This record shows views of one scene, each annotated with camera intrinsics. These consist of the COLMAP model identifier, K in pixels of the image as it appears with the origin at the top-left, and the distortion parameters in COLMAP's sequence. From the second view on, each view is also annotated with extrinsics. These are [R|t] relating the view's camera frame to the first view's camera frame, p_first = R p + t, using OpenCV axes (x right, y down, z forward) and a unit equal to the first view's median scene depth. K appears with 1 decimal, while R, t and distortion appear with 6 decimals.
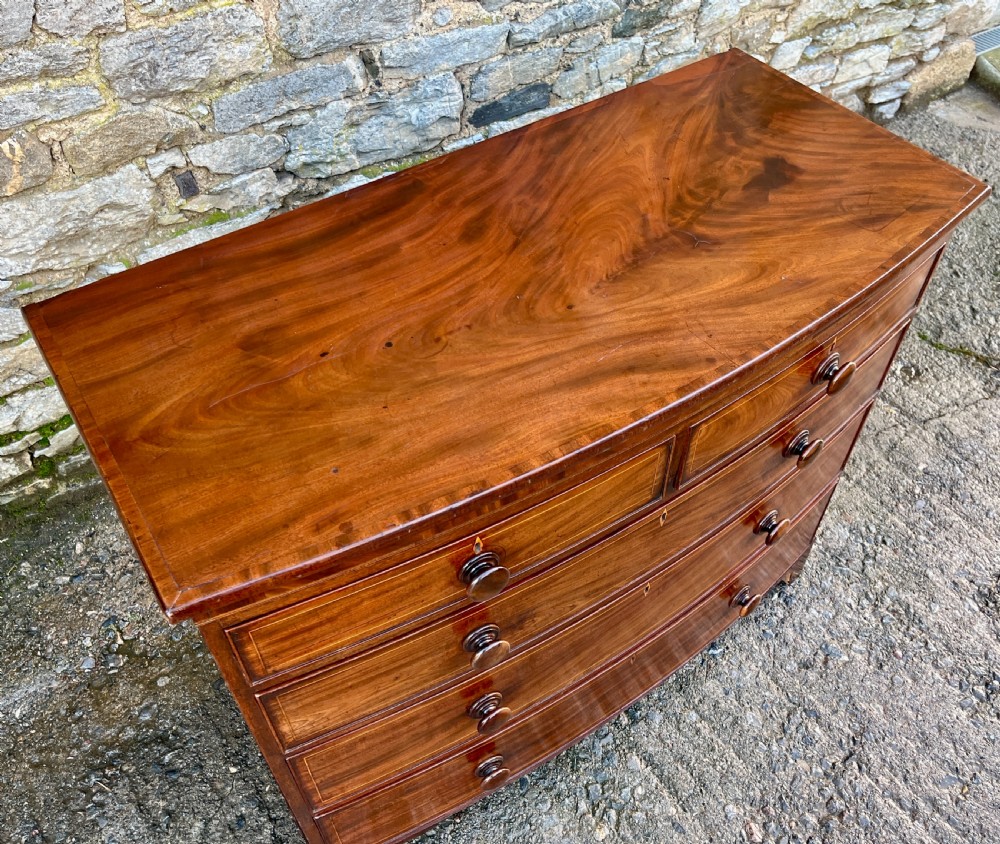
lens RADIAL K [[876.6, 0, 495.6], [0, 876.6, 415.0], [0, 0, 1]] dist [0.052330, -0.064080]
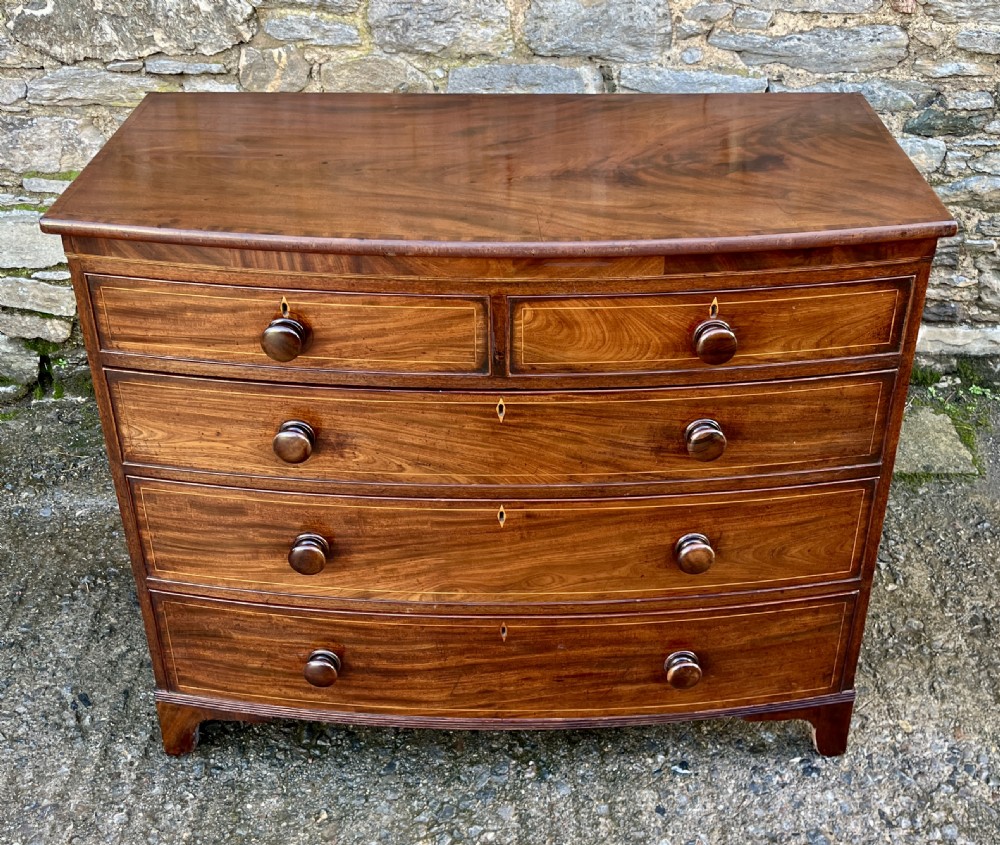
lens RADIAL K [[1156.6, 0, 520.7], [0, 1156.6, 313.6], [0, 0, 1]] dist [0.027202, 0.000000]
pose [[0.828749, 0.280979, -0.483968, 0.596889], [-0.420114, 0.883698, -0.206353, 0.204760], [0.369701, 0.374337, 0.850407, -0.125024]]
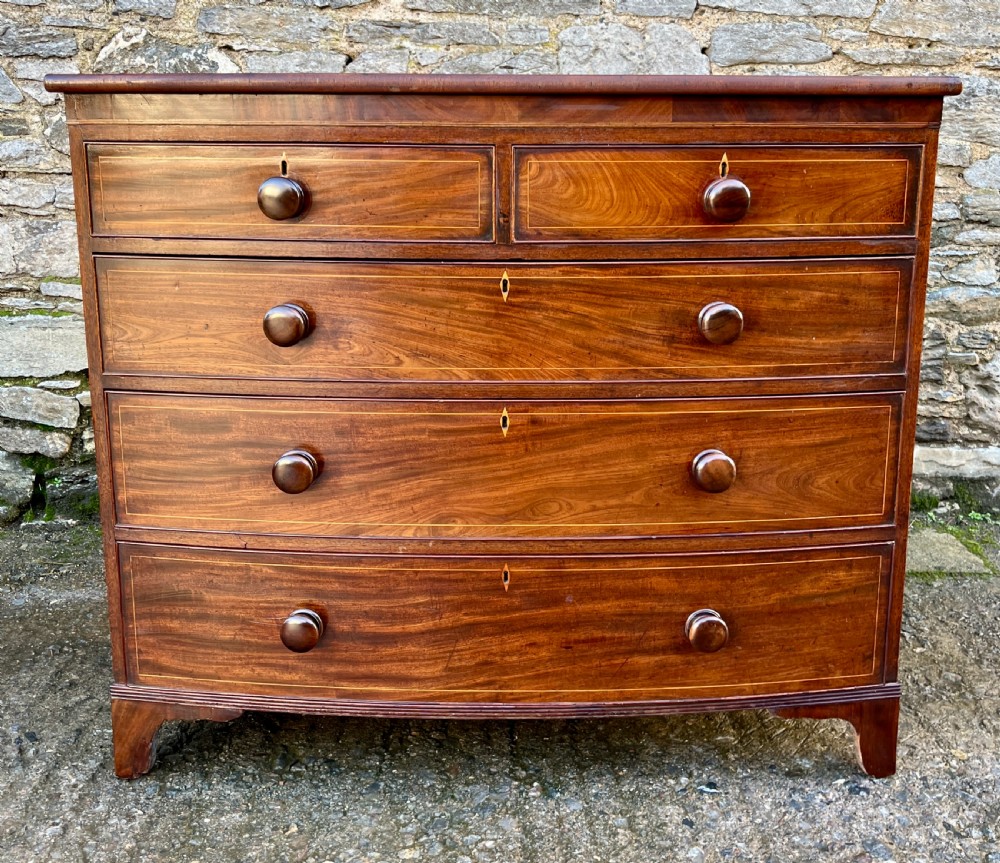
lens RADIAL K [[1053.2, 0, 512.3], [0, 1053.2, 375.2], [0, 0, 1]] dist [0.027753, 0.000000]
pose [[0.830910, 0.126103, -0.541929, 0.607280], [-0.418102, 0.784148, -0.458588, 0.523078], [0.367123, 0.607627, 0.704280, 0.175426]]
